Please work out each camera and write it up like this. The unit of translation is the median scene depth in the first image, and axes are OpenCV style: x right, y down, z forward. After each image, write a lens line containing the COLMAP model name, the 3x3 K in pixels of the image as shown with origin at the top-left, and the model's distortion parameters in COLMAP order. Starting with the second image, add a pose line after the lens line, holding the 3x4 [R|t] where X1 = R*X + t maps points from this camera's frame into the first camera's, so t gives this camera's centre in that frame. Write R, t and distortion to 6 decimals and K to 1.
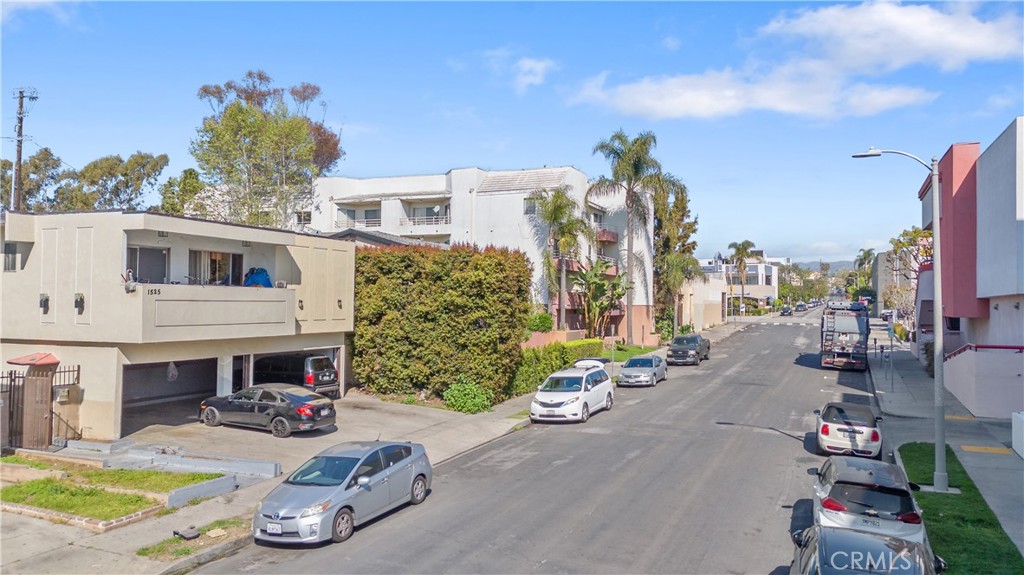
lens RADIAL K [[746.0, 0, 517.7], [0, 746.0, 286.0], [0, 0, 1]] dist [0.101402, -0.117880]
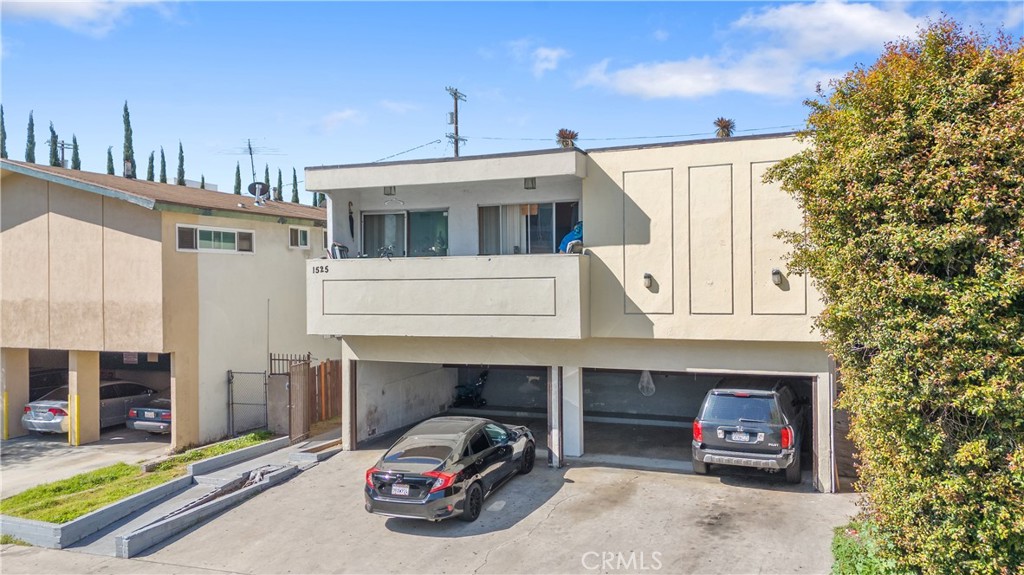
lens RADIAL K [[746.0, 0, 517.7], [0, 746.0, 286.0], [0, 0, 1]] dist [0.101402, -0.117880]
pose [[0.033367, -0.005414, -0.999428, 0.215932], [0.033388, 0.999433, -0.004299, 0.025361], [0.998885, -0.033226, 0.033529, 0.861508]]
